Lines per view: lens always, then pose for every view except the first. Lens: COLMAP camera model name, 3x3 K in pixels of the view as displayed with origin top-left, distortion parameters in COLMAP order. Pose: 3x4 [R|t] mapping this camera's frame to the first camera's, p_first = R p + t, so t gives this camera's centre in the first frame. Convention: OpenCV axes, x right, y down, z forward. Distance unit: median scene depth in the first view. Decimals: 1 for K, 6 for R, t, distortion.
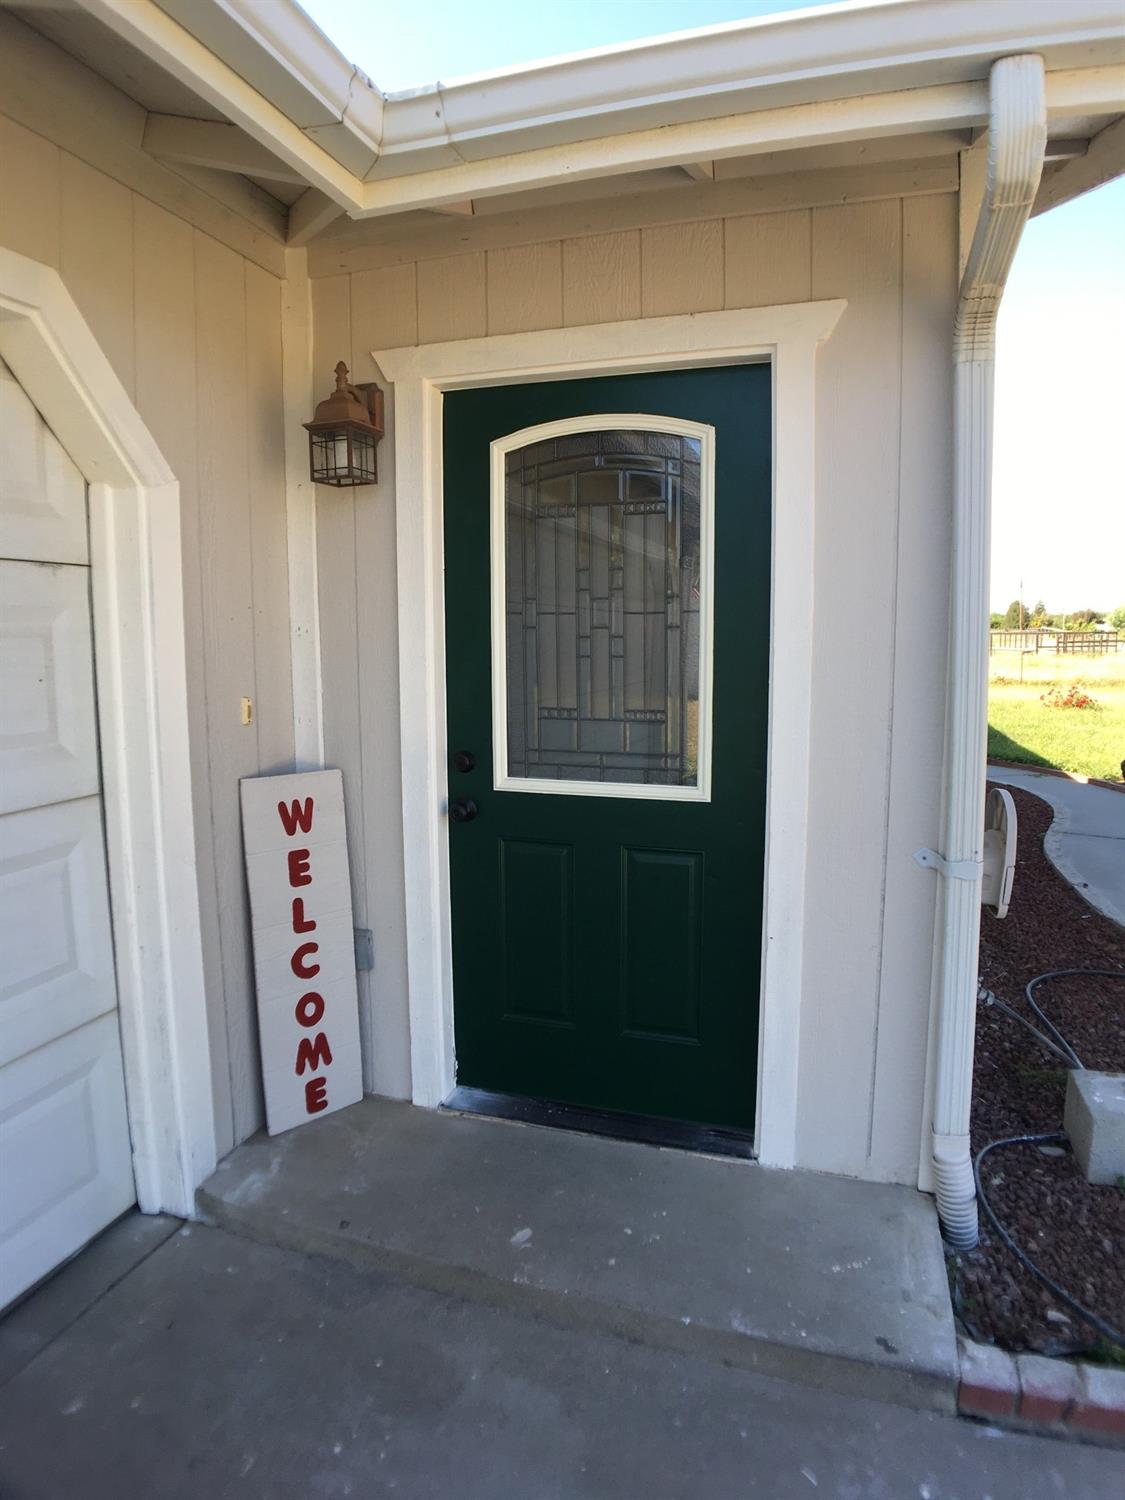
lens RADIAL K [[858.9, 0, 554.0], [0, 858.9, 743.8], [0, 0, 1]] dist [-0.082776, 0.007082]
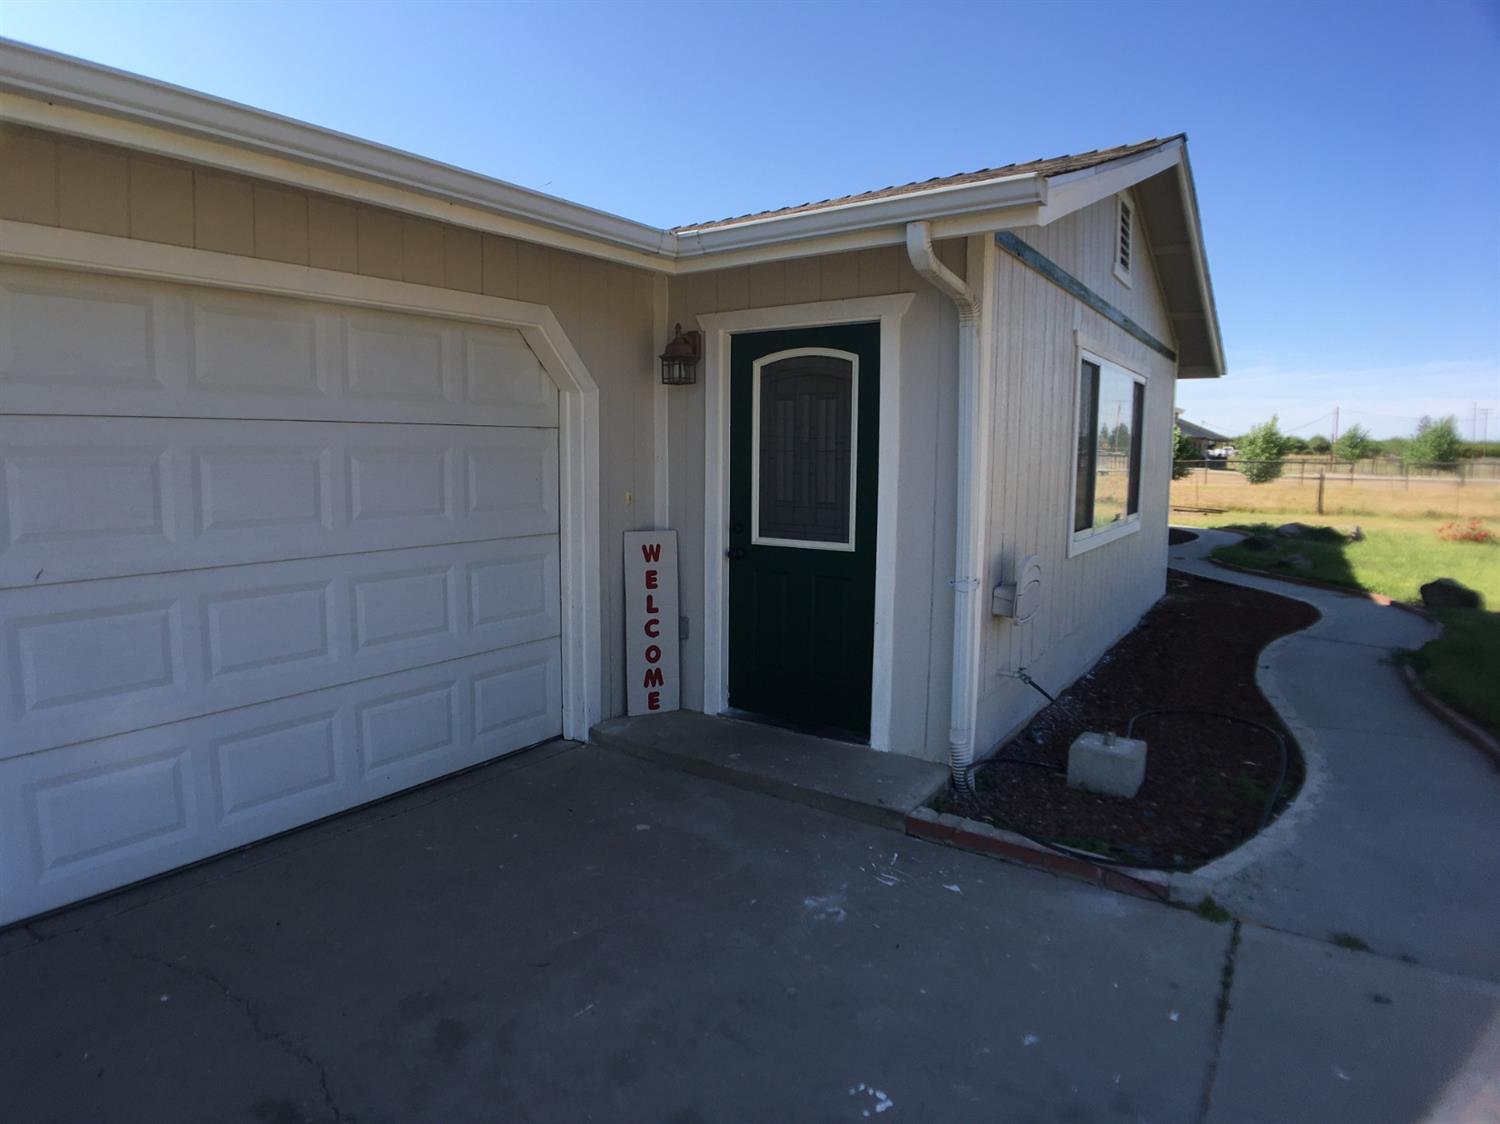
lens RADIAL K [[858.9, 0, 741.5], [0, 858.9, 560.4], [0, 0, 1]] dist [-0.082776, 0.007082]
pose [[0.960959, 0.043912, -0.273183, 0.452734], [-0.045100, 0.998981, 0.001934, 0.092840], [0.272990, 0.010462, 0.961960, -0.869961]]
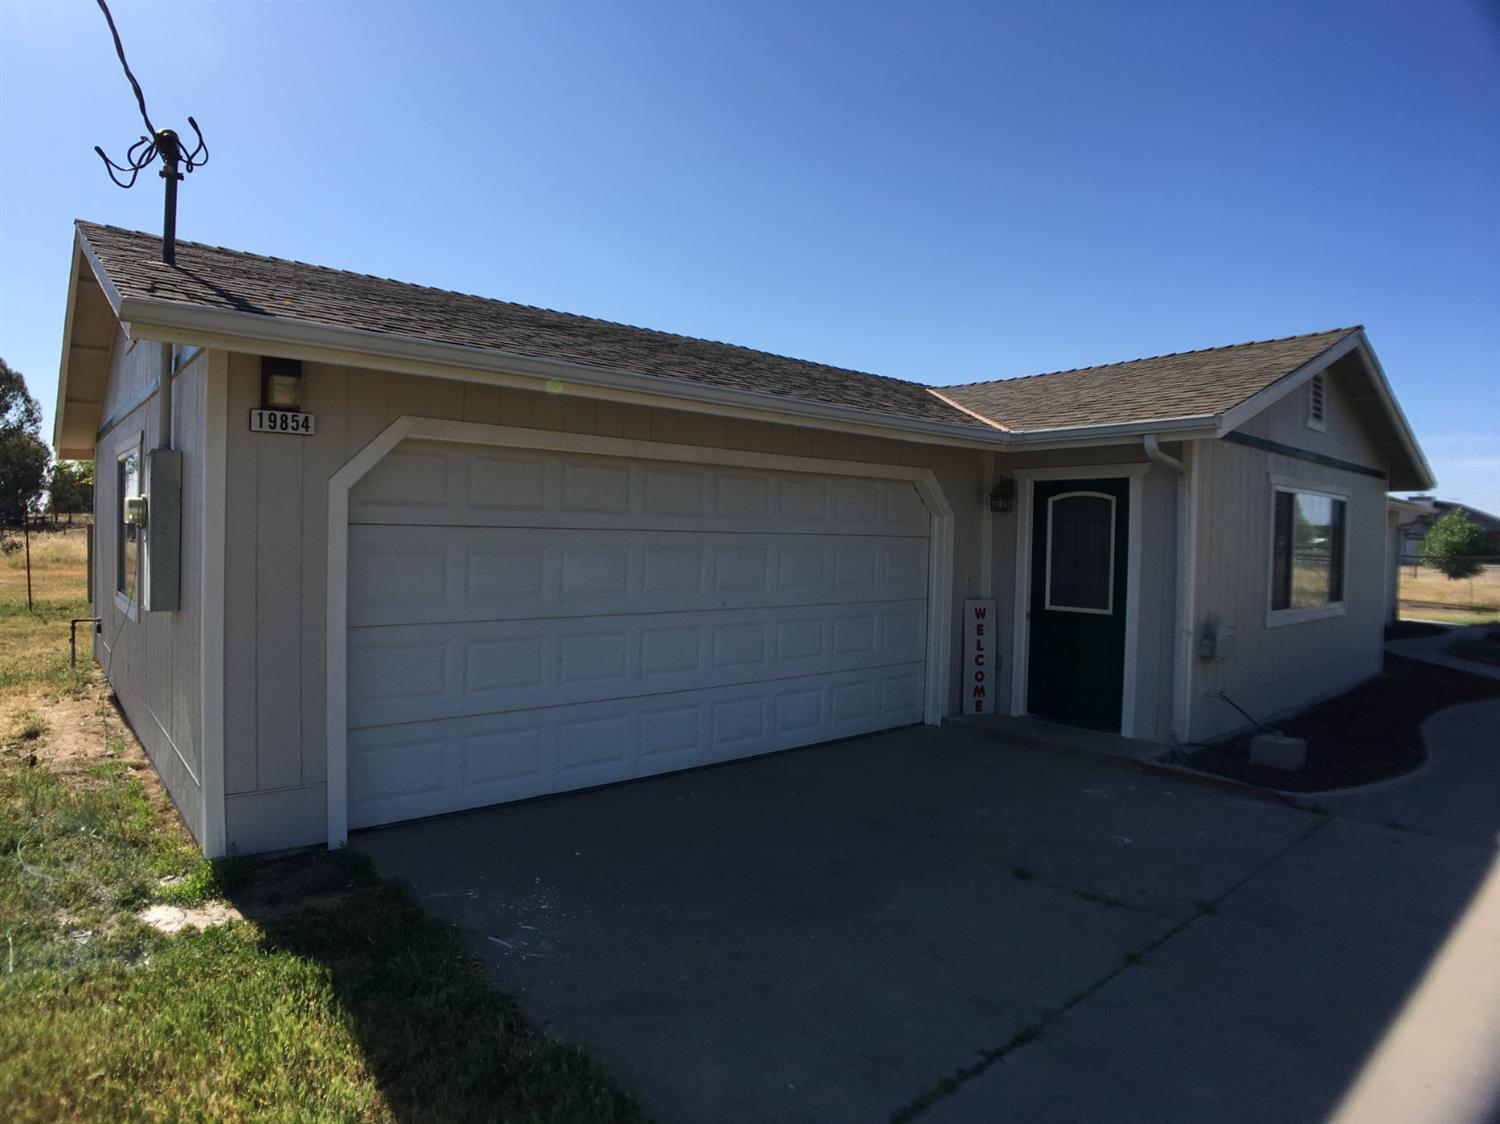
lens RADIAL K [[858.9, 0, 744.6], [0, 858.9, 559.7], [0, 0, 1]] dist [-0.082776, 0.007082]
pose [[0.851249, 0.032816, -0.523735, 0.634021], [-0.088757, 0.992667, -0.082061, 0.234404], [0.517202, 0.116340, 0.847919, -2.263116]]
